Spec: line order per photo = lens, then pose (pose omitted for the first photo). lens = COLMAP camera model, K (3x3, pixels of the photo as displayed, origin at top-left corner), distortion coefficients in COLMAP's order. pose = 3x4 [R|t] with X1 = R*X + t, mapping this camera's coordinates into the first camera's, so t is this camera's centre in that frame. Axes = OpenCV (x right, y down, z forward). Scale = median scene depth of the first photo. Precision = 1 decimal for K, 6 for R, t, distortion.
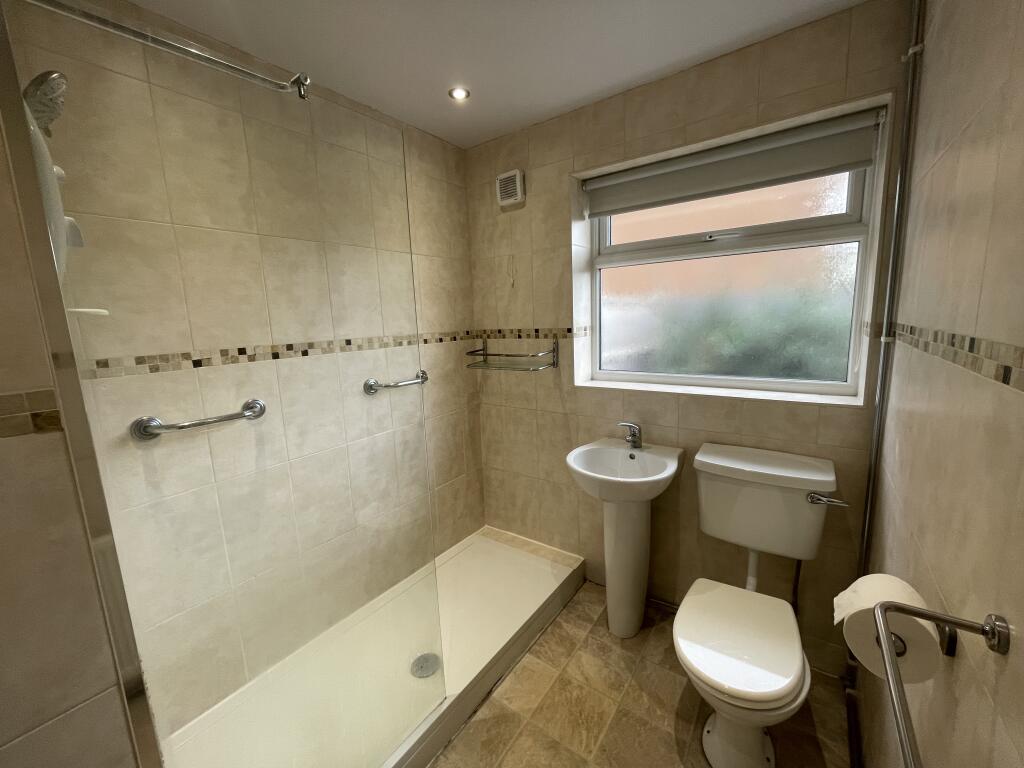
lens RADIAL K [[413.6, 0, 509.6], [0, 413.6, 383.8], [0, 0, 1]] dist [-0.002746, -0.000384]
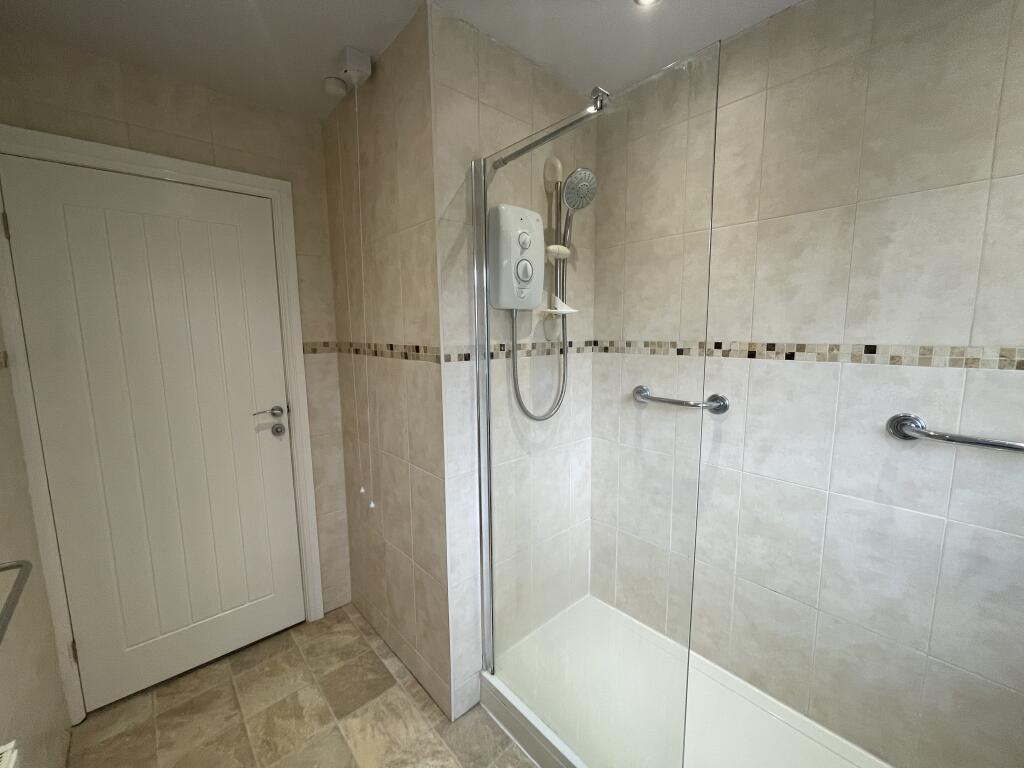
lens RADIAL K [[445.0, 0, 509.8], [0, 445.0, 389.9], [0, 0, 1]] dist [0.020853, -0.000016]
pose [[-0.234212, 0.184817, -0.954457, 0.500356], [-0.135306, 0.966012, 0.220257, -0.135857], [0.962724, 0.180731, -0.201245, 0.694183]]
